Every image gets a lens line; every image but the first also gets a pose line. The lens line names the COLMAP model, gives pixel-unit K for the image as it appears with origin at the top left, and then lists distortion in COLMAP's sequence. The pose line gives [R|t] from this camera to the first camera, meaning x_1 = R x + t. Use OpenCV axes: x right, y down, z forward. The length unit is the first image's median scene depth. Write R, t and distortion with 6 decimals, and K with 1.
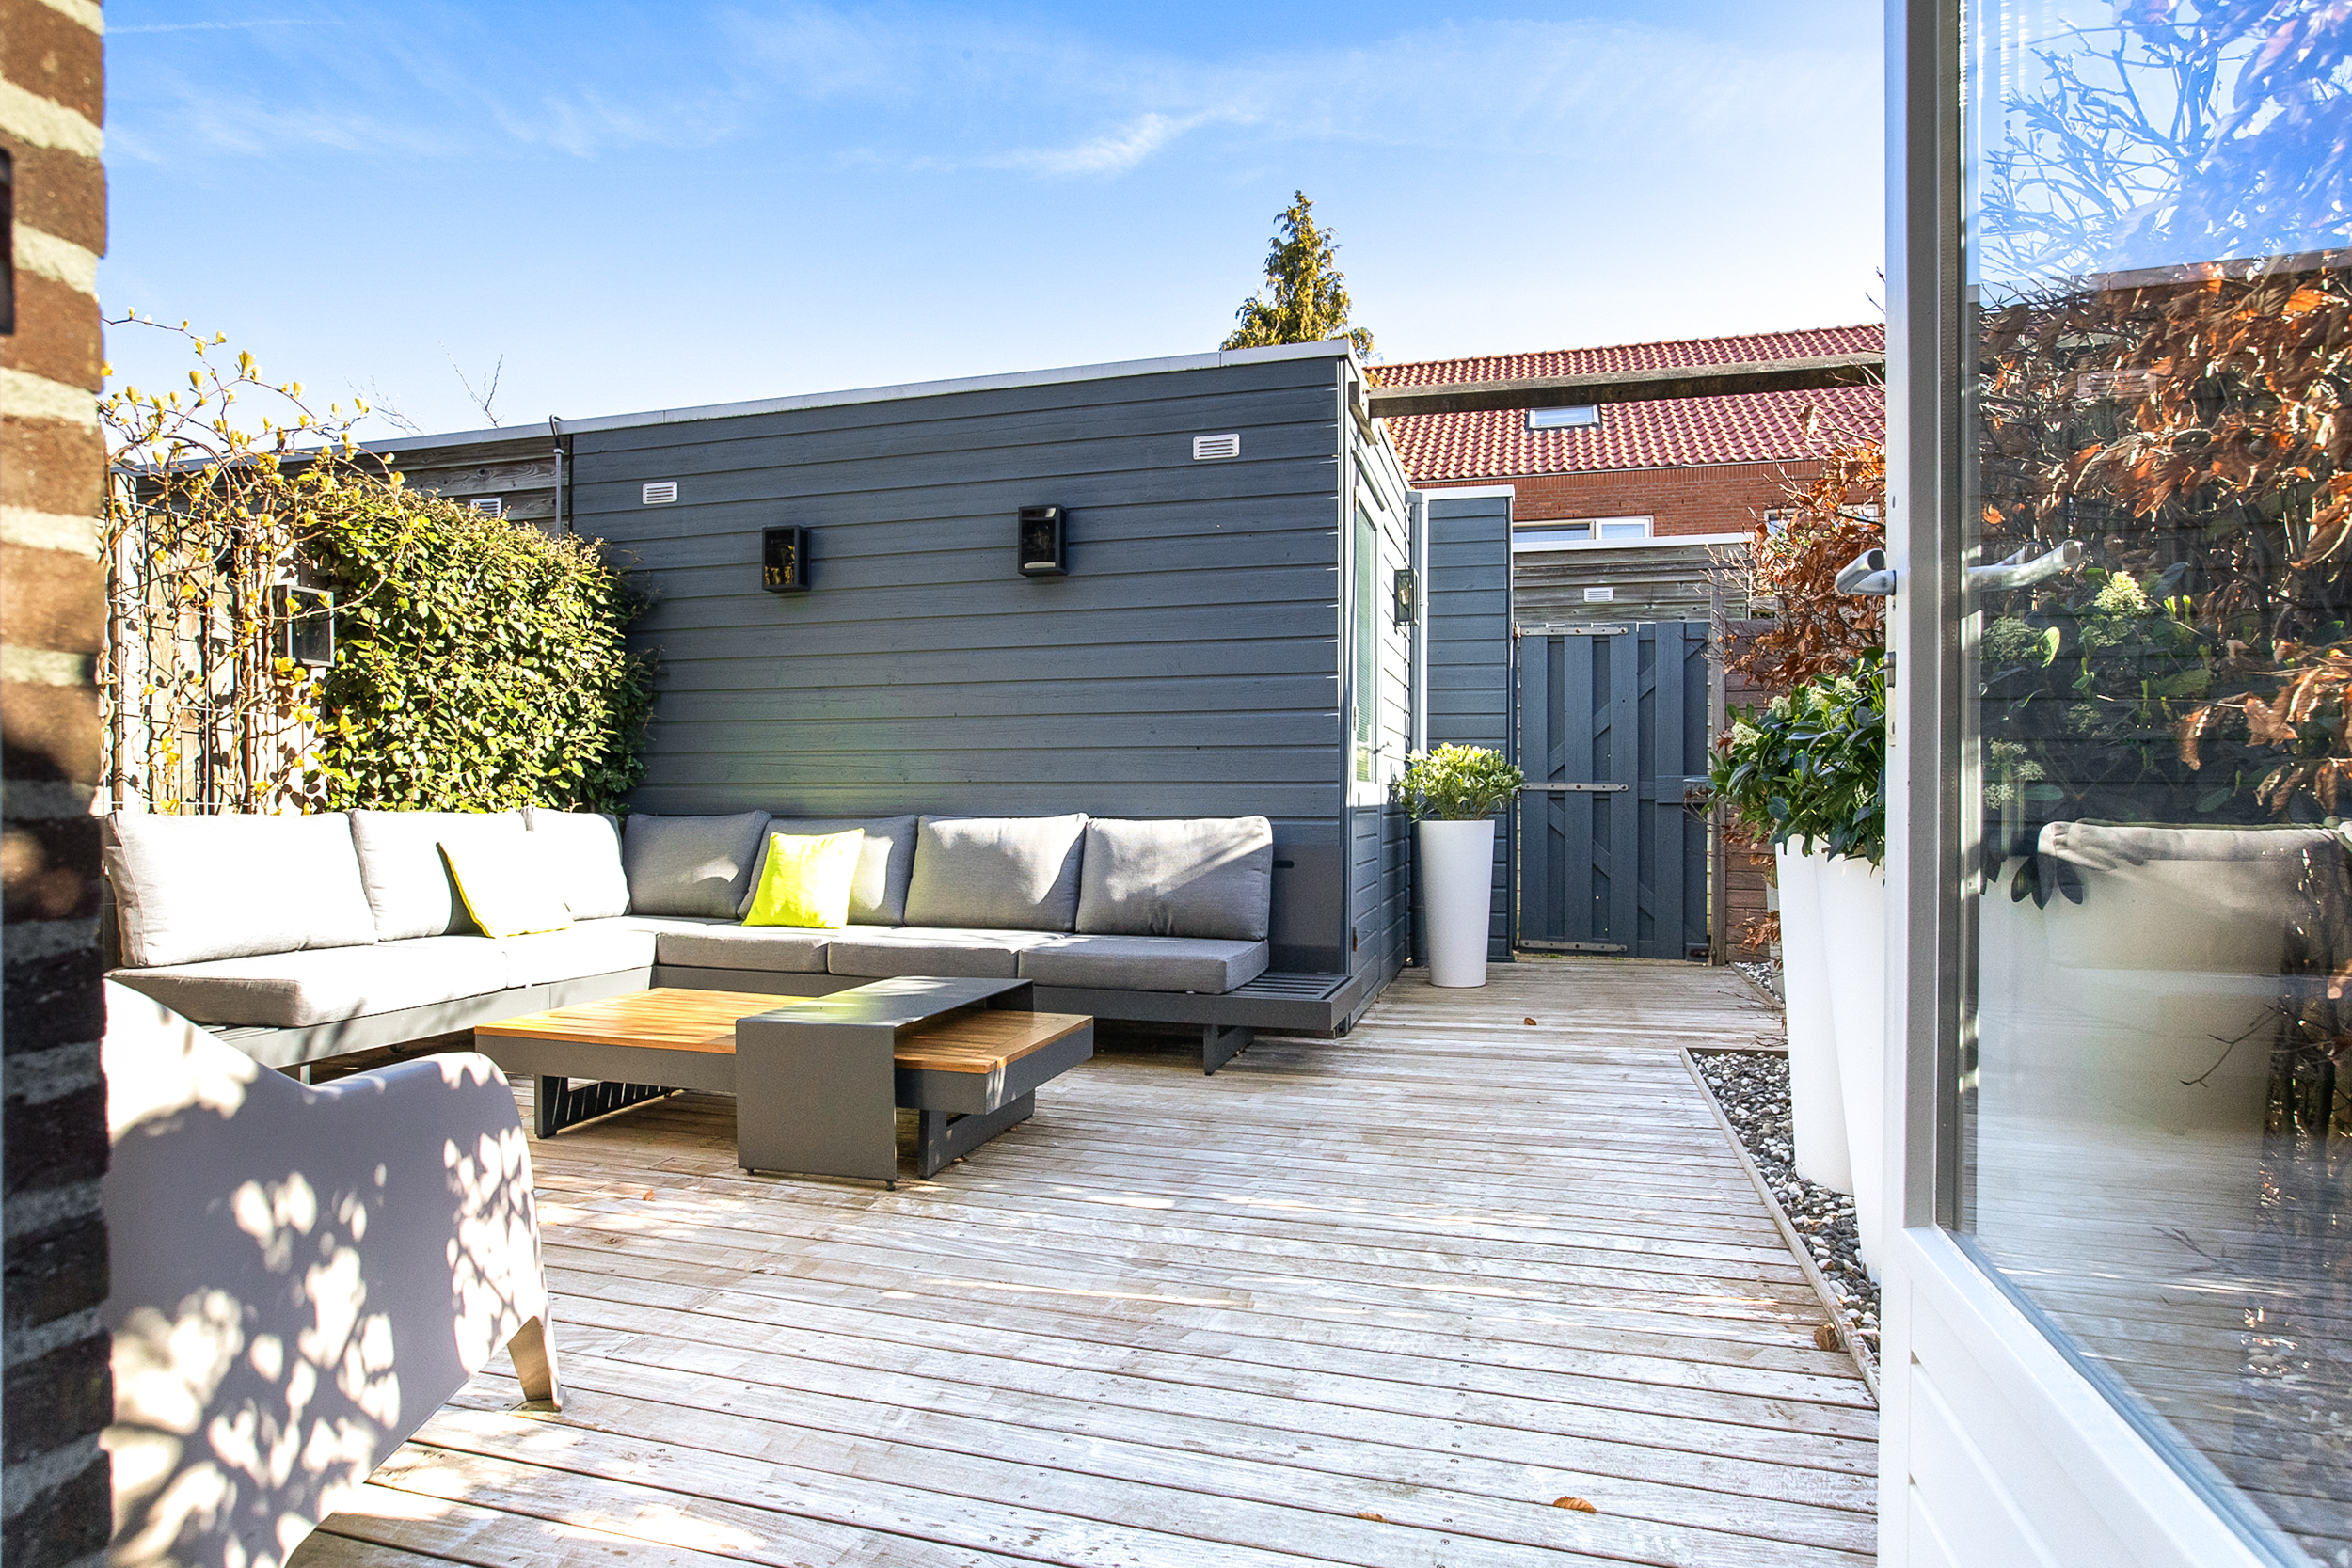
lens RADIAL K [[1272.9, 0, 1176.0], [0, 1272.9, 784.0], [0, 0, 1]] dist [-0.056454, 0.023117]
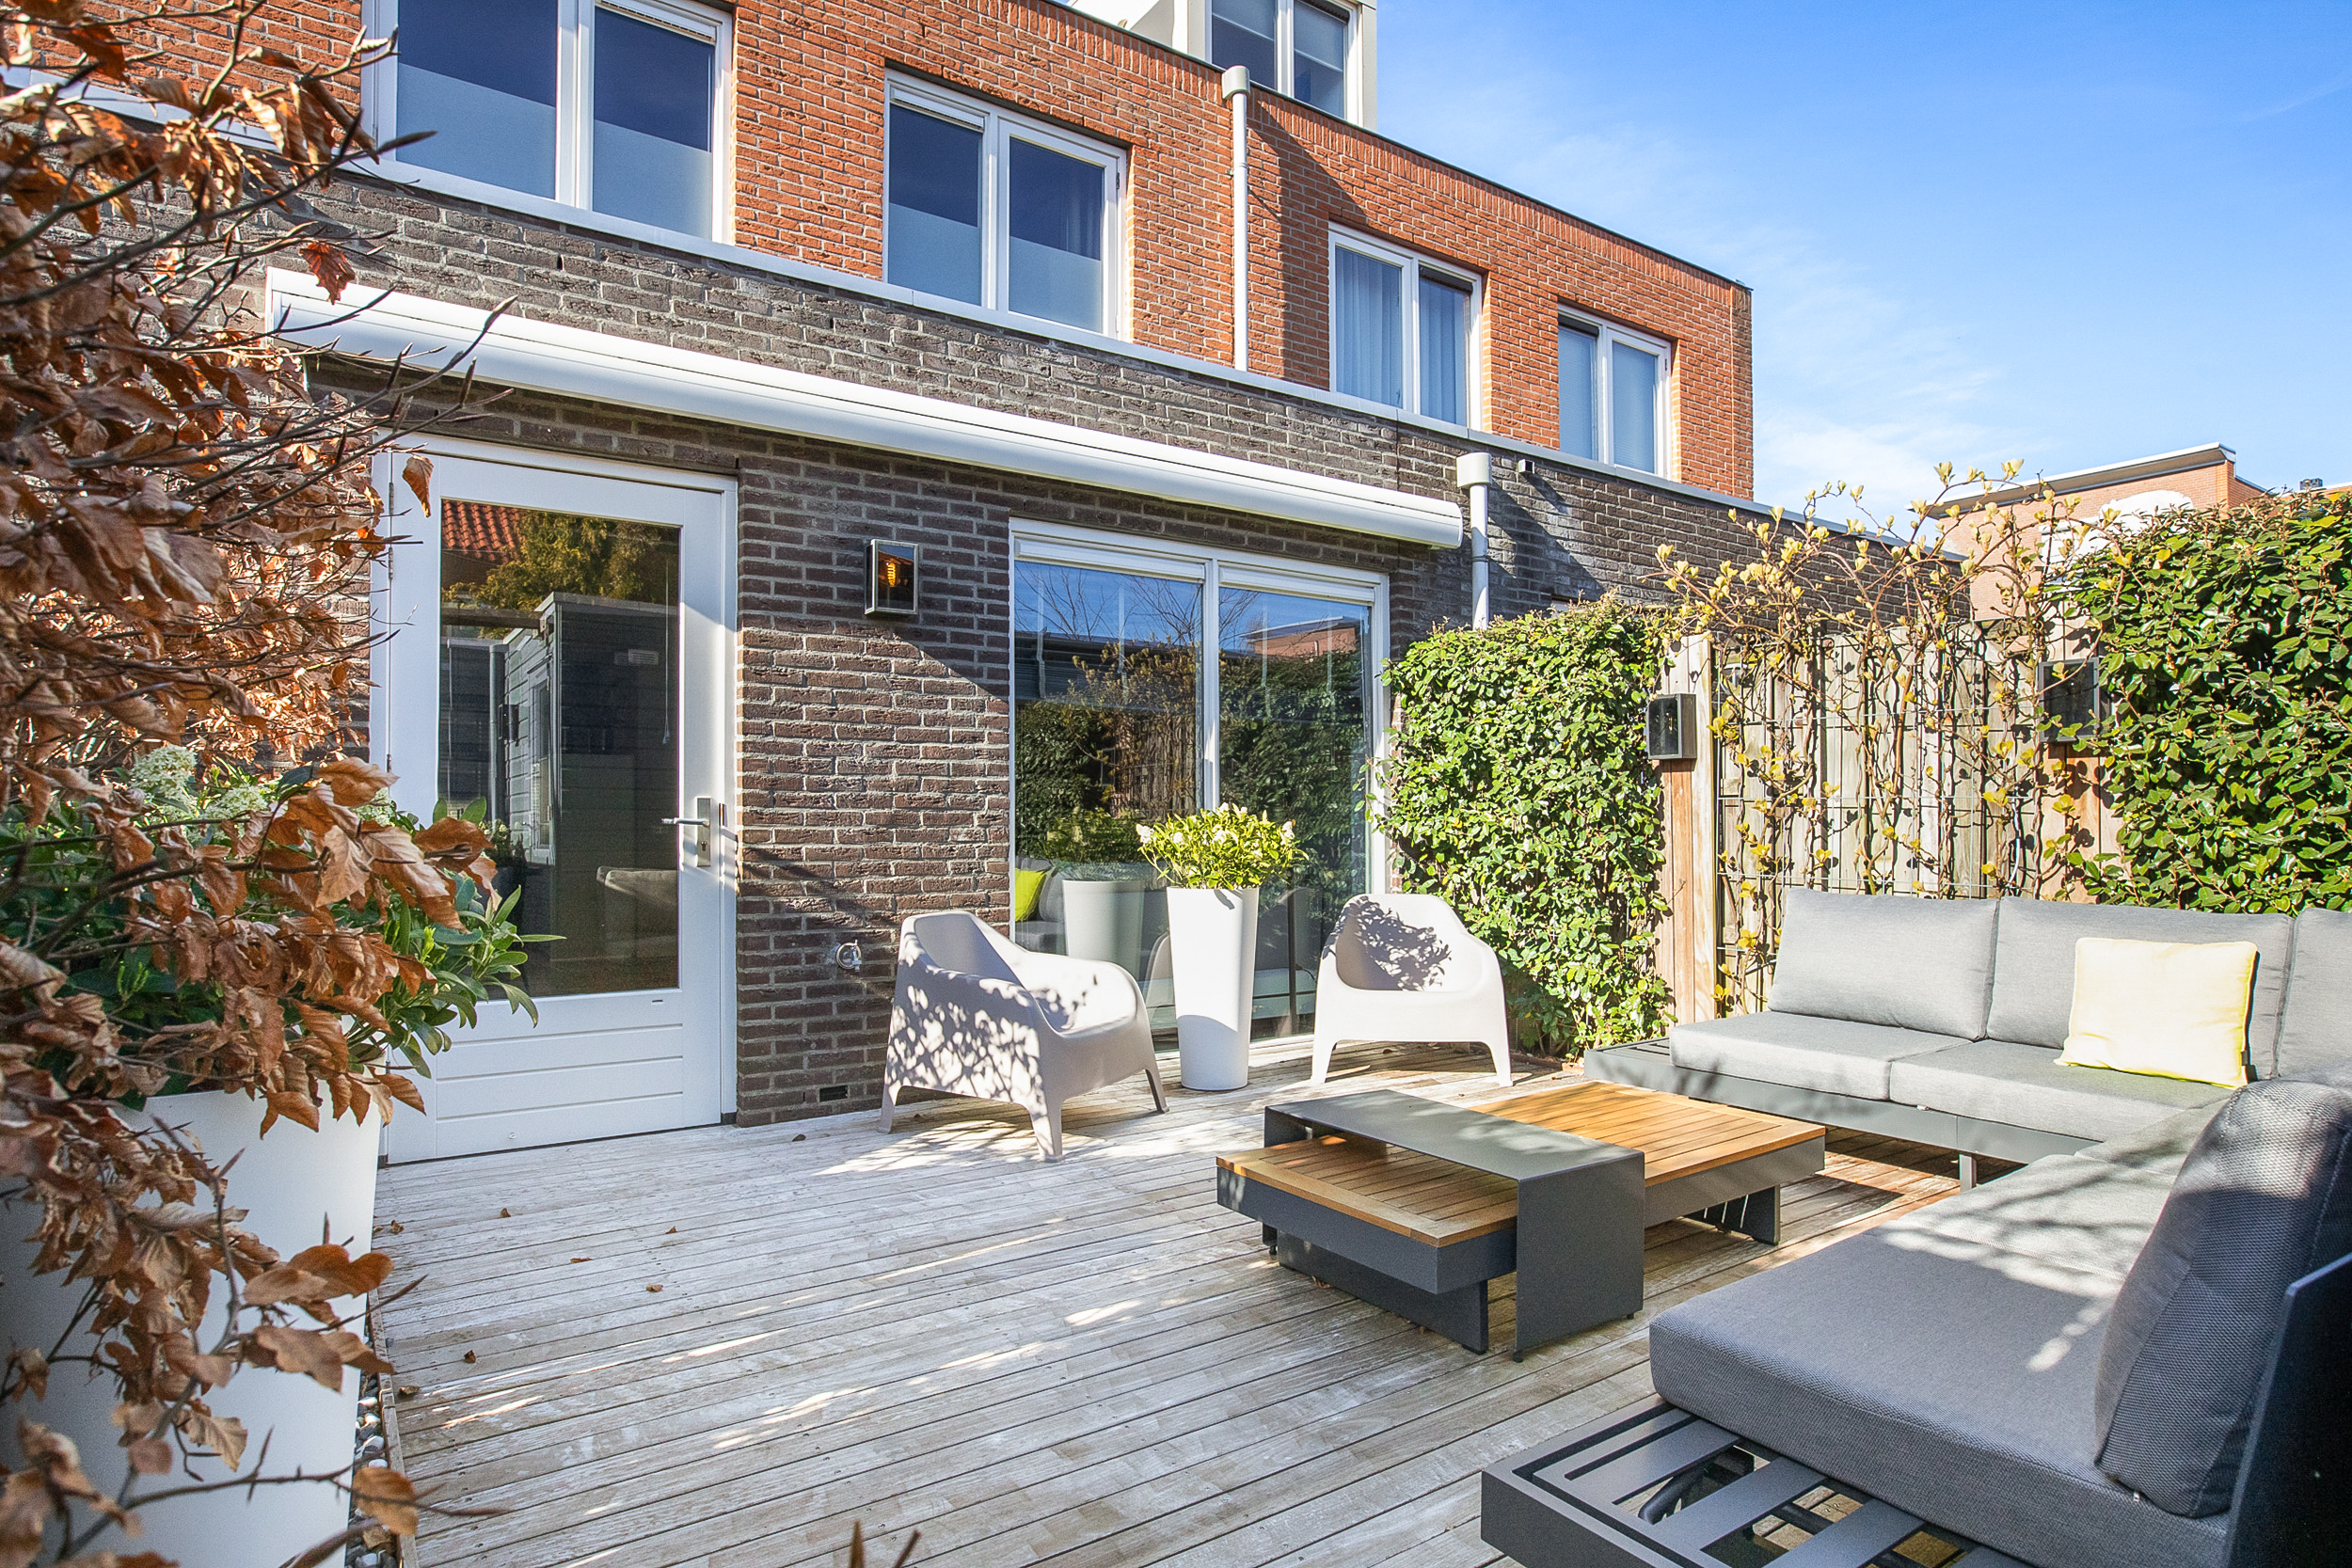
lens RADIAL K [[1269.4, 0, 1181.1], [0, 1269.4, 828.1], [0, 0, 1]] dist [-0.045007, 0.000263]
pose [[-0.631004, 0.001869, -0.775777, 0.429225], [0.010825, 0.999921, -0.006396, -0.030616], [0.775704, -0.012434, -0.630975, 1.020762]]
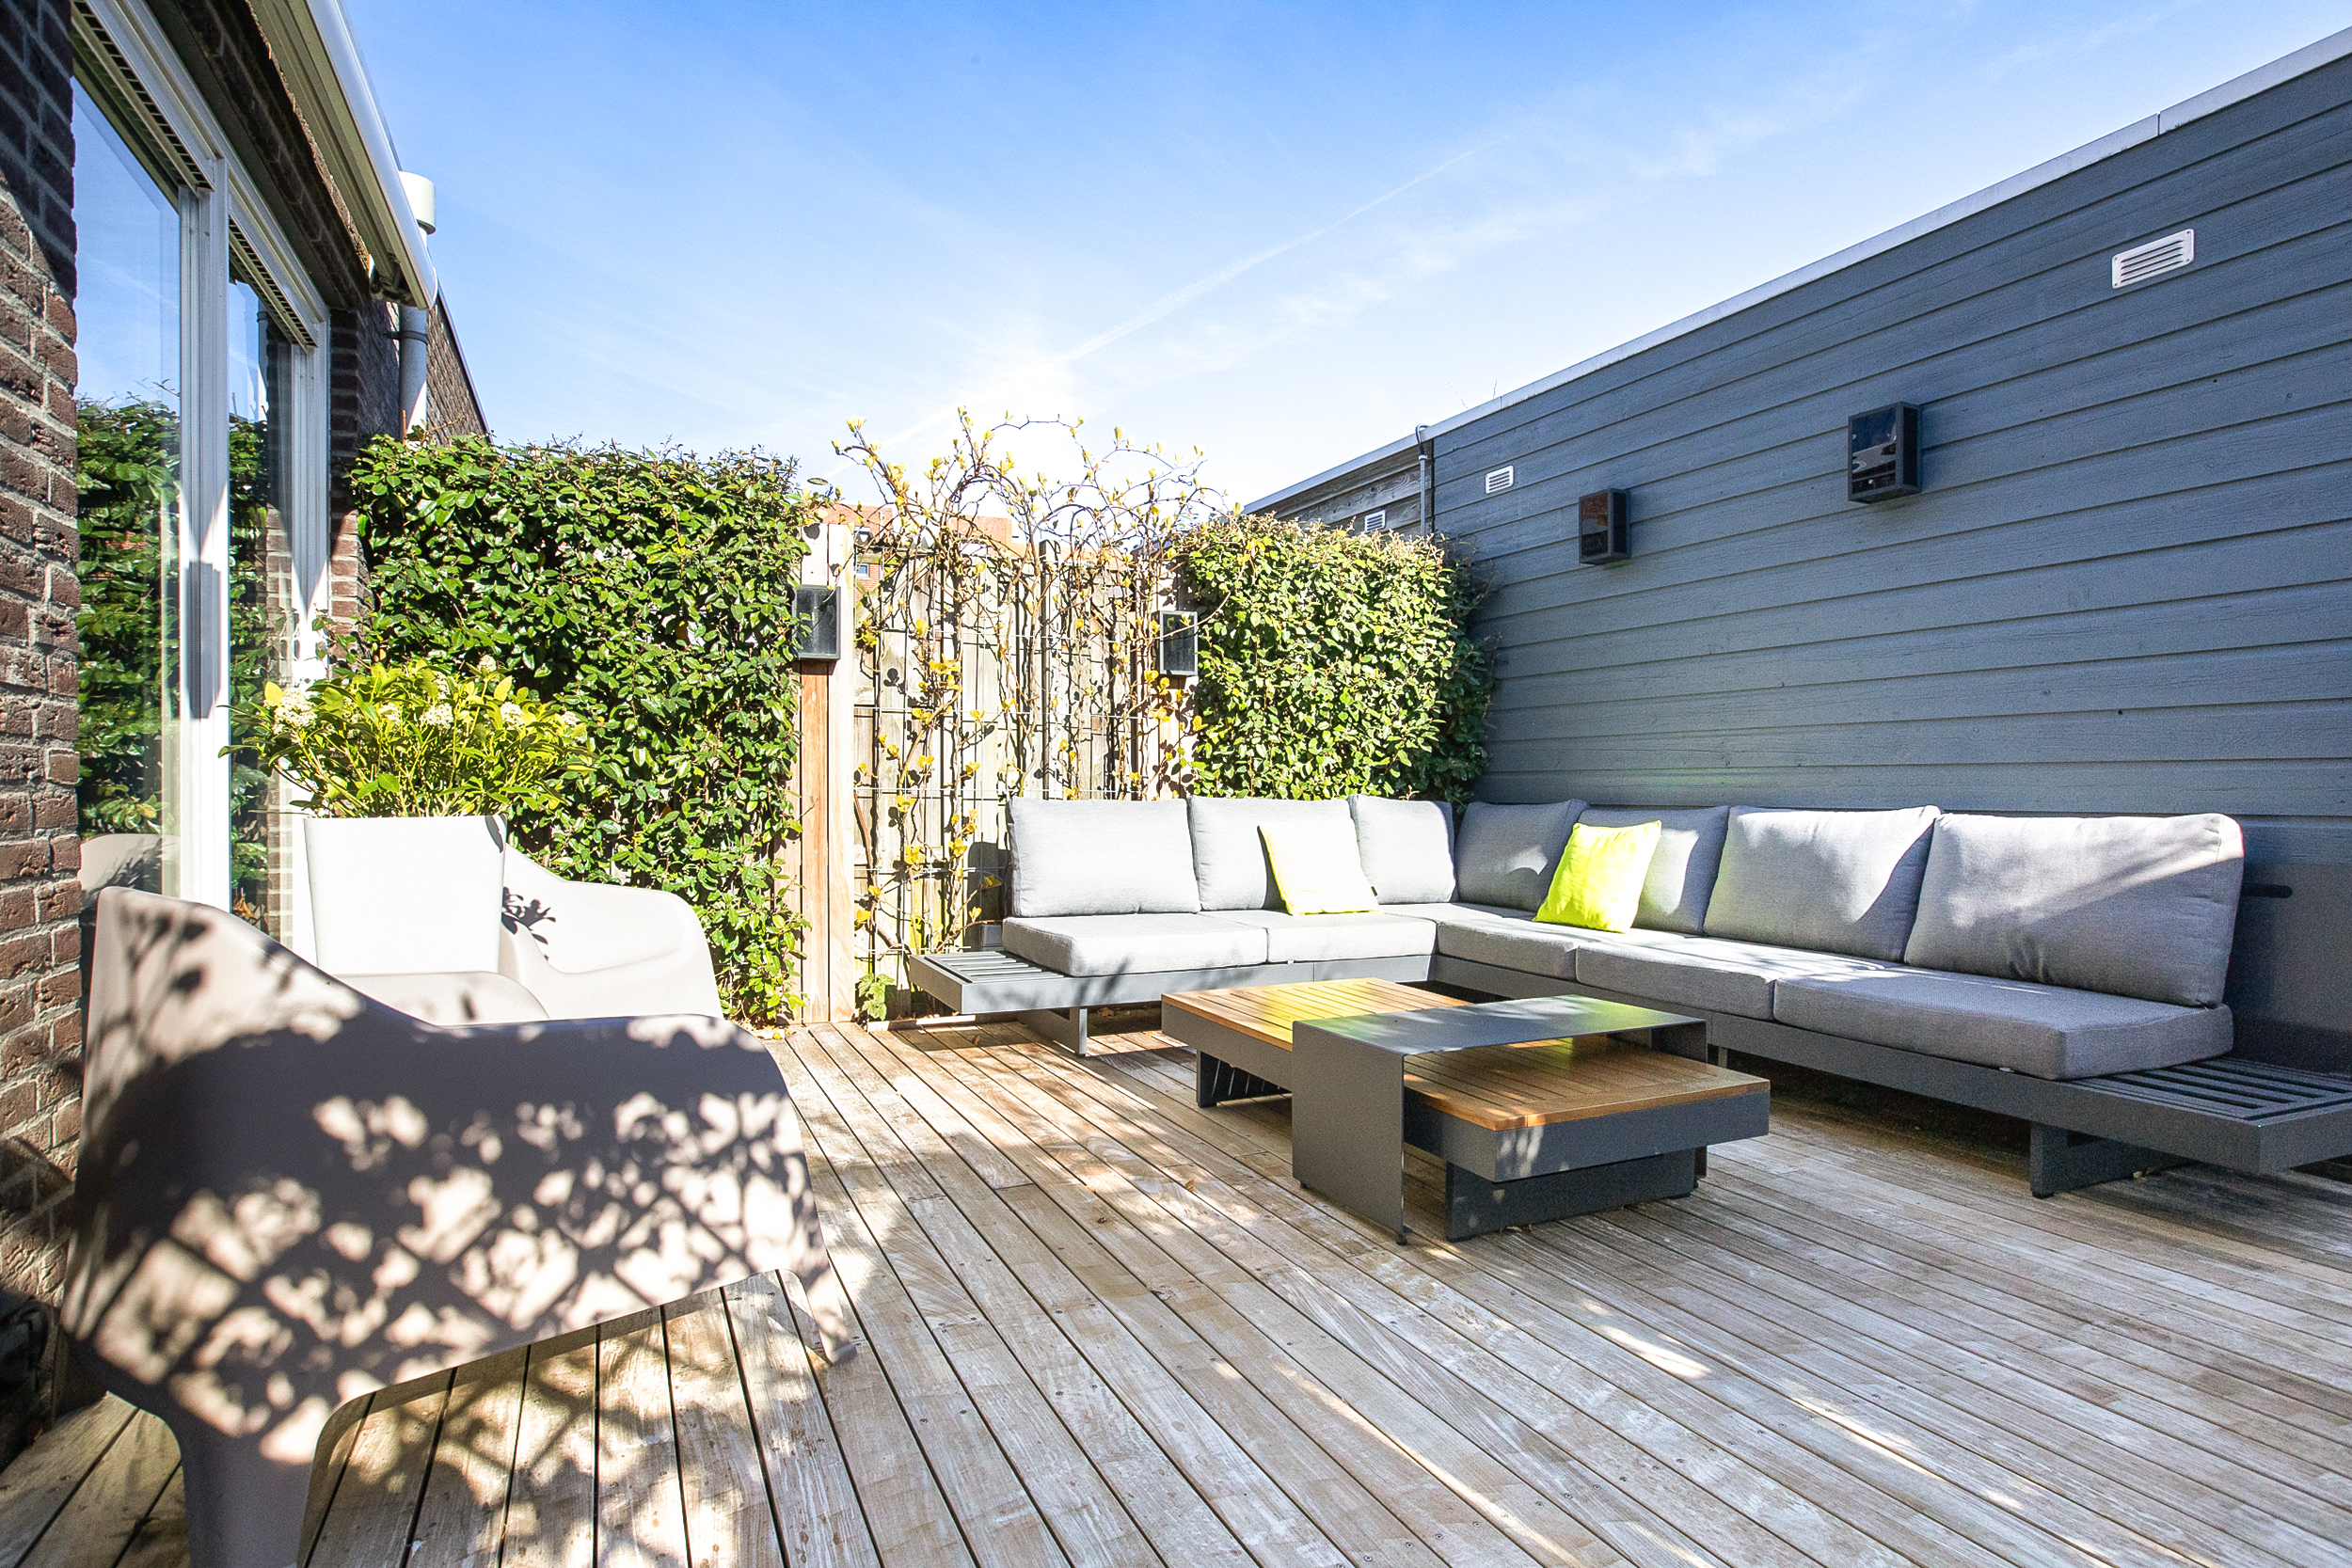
lens RADIAL K [[1225.0, 0, 1176.0], [0, 1225.0, 784.0], [0, 0, 1]] dist [-0.053025, 0.031339]
pose [[0.657554, -0.001427, -0.753406, 0.182957], [0.009432, 0.999935, 0.006338, 0.001372], [0.753348, -0.011274, 0.657525, 0.212800]]
